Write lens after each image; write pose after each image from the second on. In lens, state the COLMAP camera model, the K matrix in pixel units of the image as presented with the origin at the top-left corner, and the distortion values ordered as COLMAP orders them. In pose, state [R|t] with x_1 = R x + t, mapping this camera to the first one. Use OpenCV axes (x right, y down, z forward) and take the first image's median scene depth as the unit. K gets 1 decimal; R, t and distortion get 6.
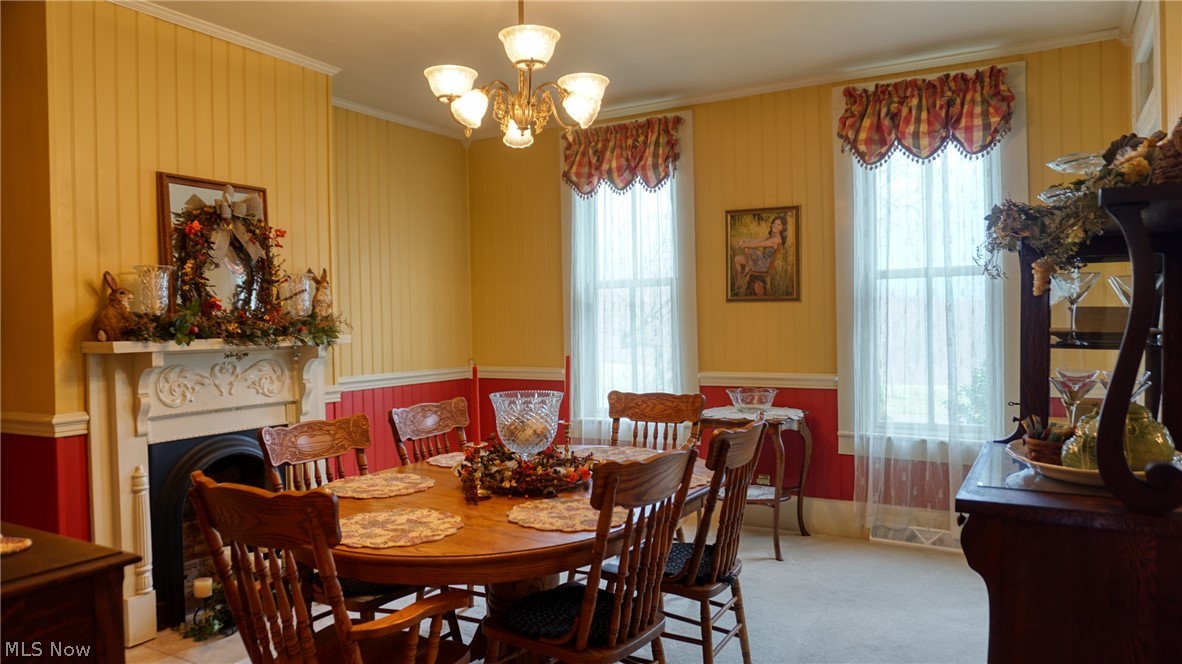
lens RADIAL K [[776.1, 0, 591.0], [0, 776.1, 332.0], [0, 0, 1]] dist [-0.002033, 0.001260]
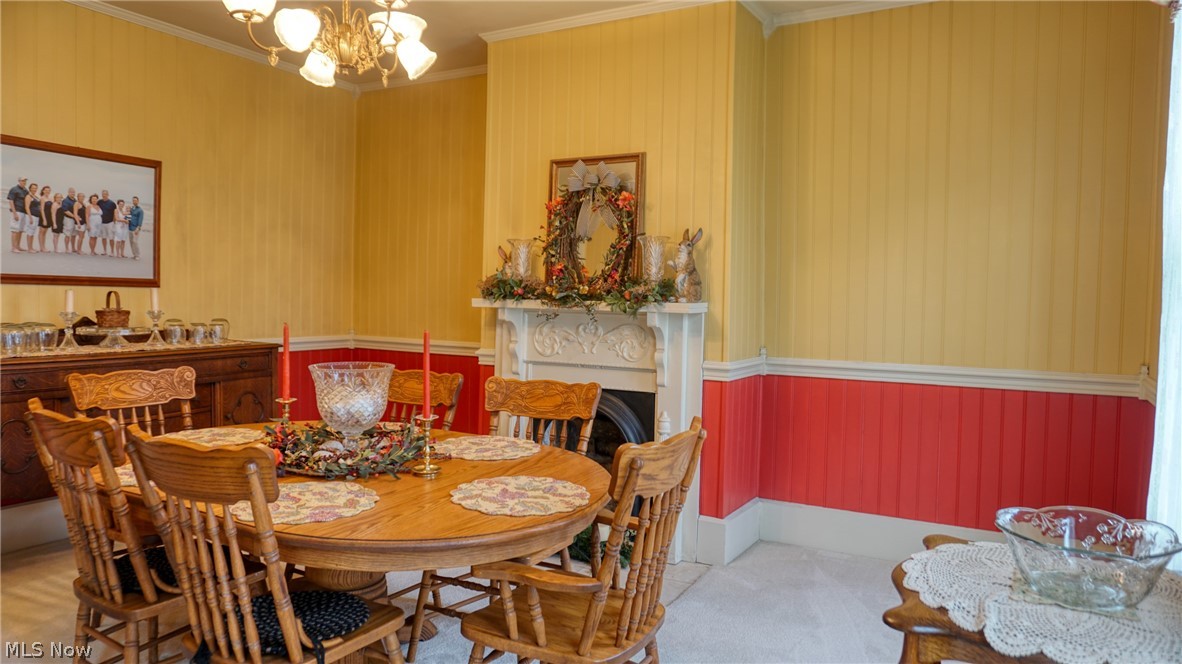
lens RADIAL K [[776.1, 0, 591.0], [0, 776.1, 332.0], [0, 0, 1]] dist [-0.002033, 0.001260]
pose [[0.014553, 0.073820, -0.997165, 0.630685], [-0.027768, 0.996916, 0.073396, -0.029042], [0.999508, 0.026621, 0.016558, 1.009894]]
